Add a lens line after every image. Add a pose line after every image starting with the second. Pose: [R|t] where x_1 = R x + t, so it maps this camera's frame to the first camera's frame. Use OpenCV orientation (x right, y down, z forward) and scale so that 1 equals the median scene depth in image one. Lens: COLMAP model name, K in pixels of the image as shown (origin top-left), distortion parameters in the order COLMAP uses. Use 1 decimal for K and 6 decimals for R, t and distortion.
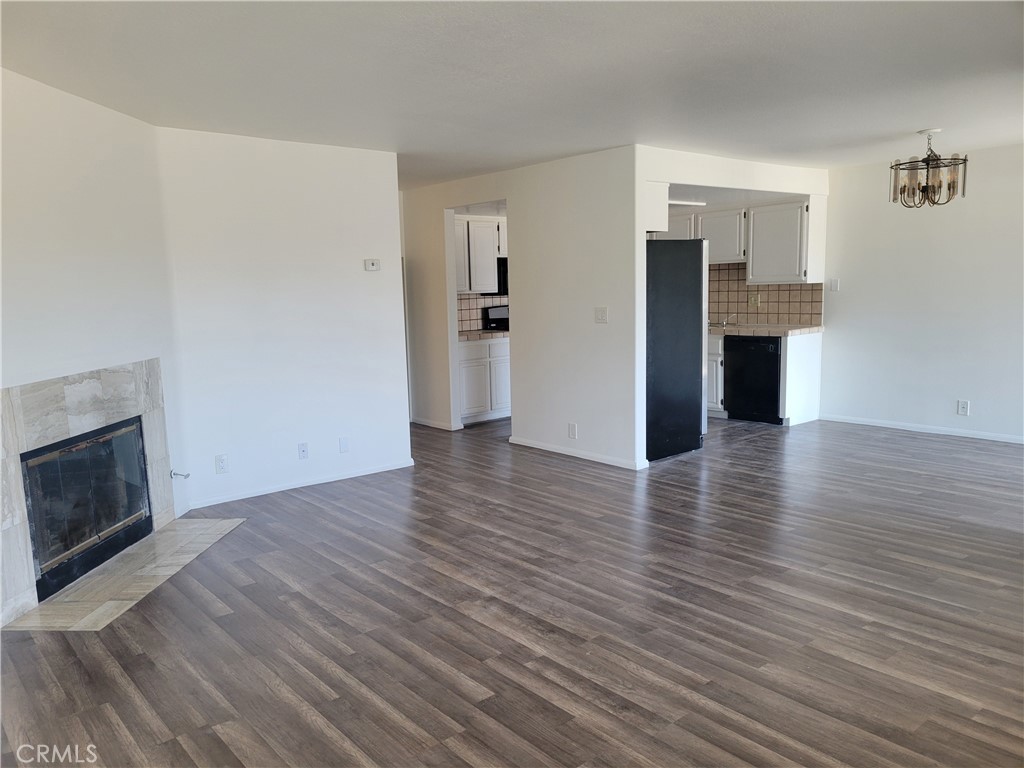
lens RADIAL K [[765.8, 0, 499.3], [0, 765.8, 390.8], [0, 0, 1]] dist [0.034539, -0.023151]
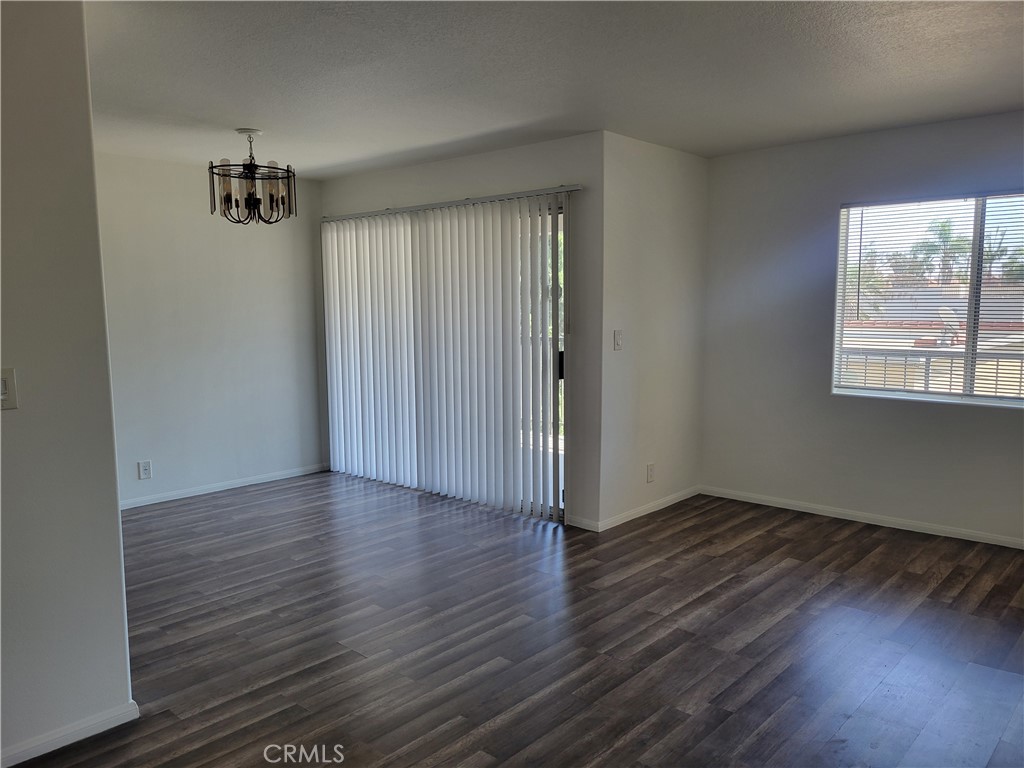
lens RADIAL K [[765.8, 0, 517.4], [0, 765.8, 388.5], [0, 0, 1]] dist [0.034539, -0.023151]
pose [[-0.134760, -0.084914, 0.987233, -0.335897], [0.145747, 0.983786, 0.104512, -0.120439], [-0.980101, 0.157970, -0.120199, 0.924590]]
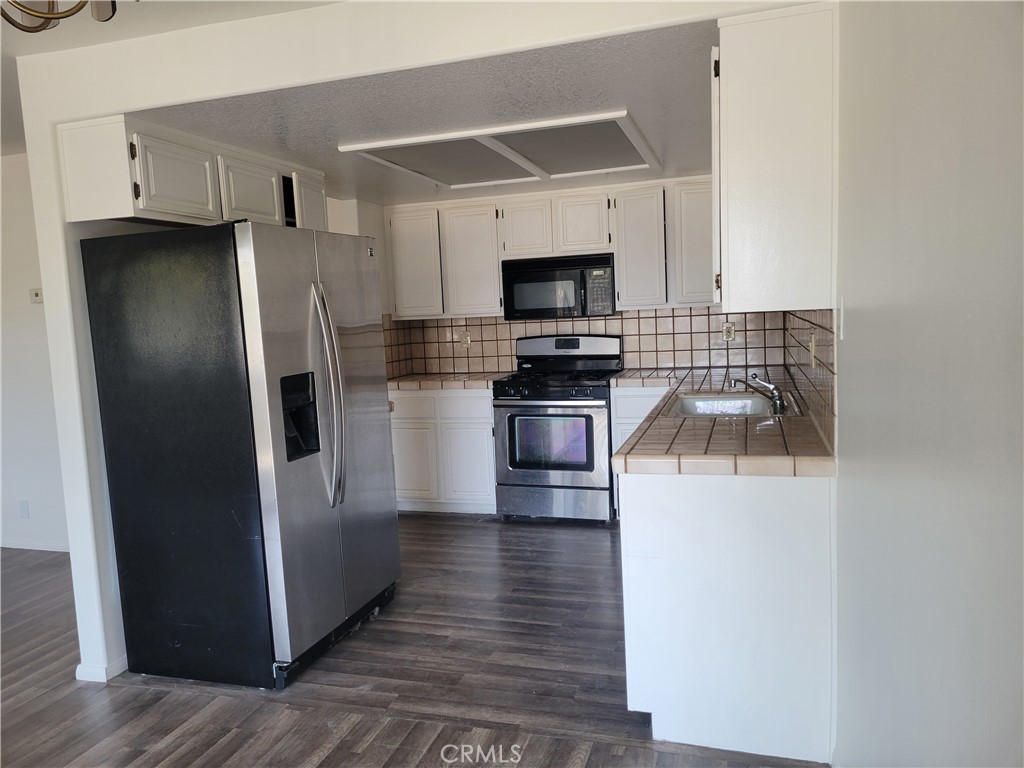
lens RADIAL K [[765.8, 0, 510.1], [0, 765.8, 382.9], [0, 0, 1]] dist [0.034539, -0.023151]
pose [[0.538812, 0.085215, -0.838105, 0.884098], [-0.093145, 0.994797, 0.041264, -0.167387], [0.837261, 0.055832, 0.543946, 1.104110]]
